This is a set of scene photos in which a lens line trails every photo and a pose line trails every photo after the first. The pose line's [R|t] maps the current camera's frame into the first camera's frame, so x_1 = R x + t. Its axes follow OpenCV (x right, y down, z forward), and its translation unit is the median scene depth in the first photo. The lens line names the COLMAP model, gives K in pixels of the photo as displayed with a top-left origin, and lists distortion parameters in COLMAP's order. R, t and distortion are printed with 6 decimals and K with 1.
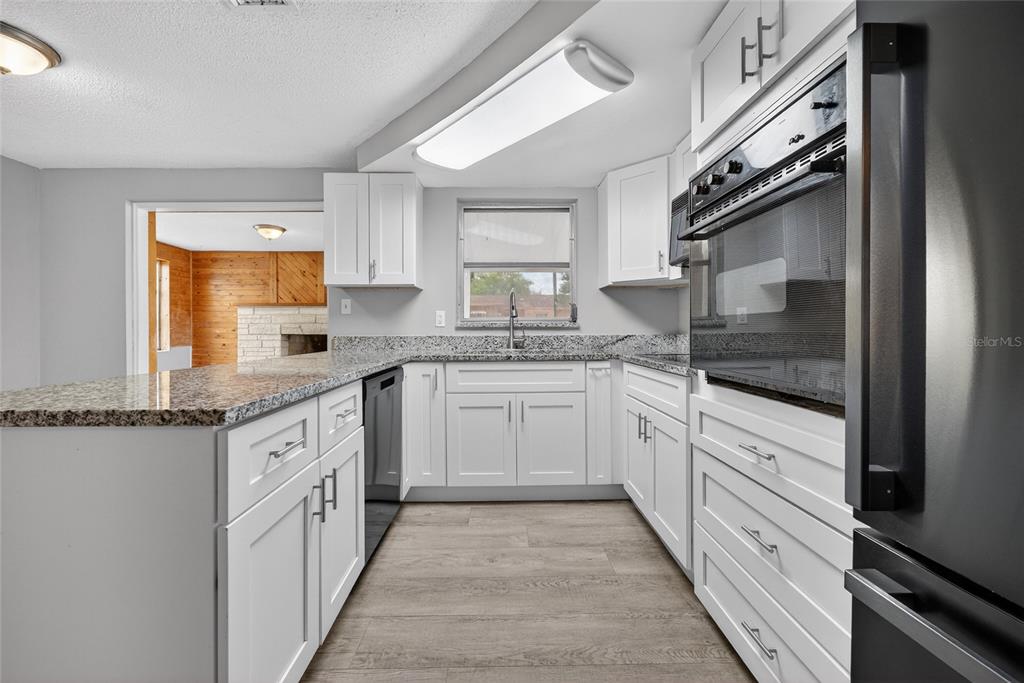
lens RADIAL K [[409.3, 0, 509.2], [0, 409.3, 328.1], [0, 0, 1]] dist [-0.000925, -0.000320]
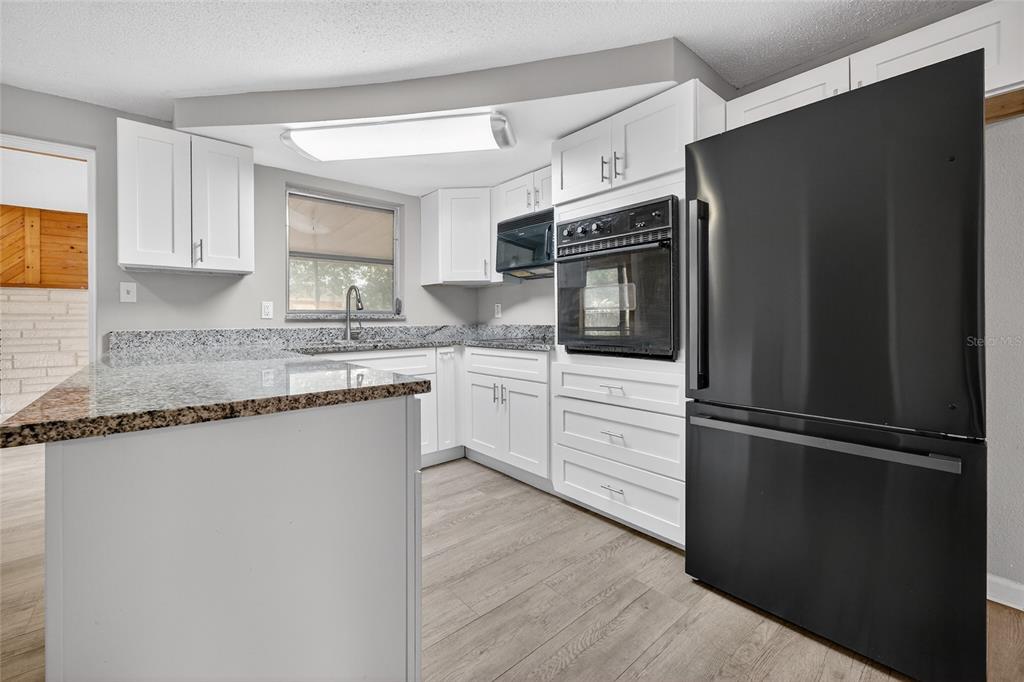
lens RADIAL K [[409.3, 0, 508.9], [0, 409.3, 318.3], [0, 0, 1]] dist [-0.000925, -0.000320]
pose [[0.776193, 0.000415, 0.630495, -0.361341], [0.002473, 0.999990, -0.003703, 0.001102], [-0.630491, 0.004434, 0.776184, -0.052863]]
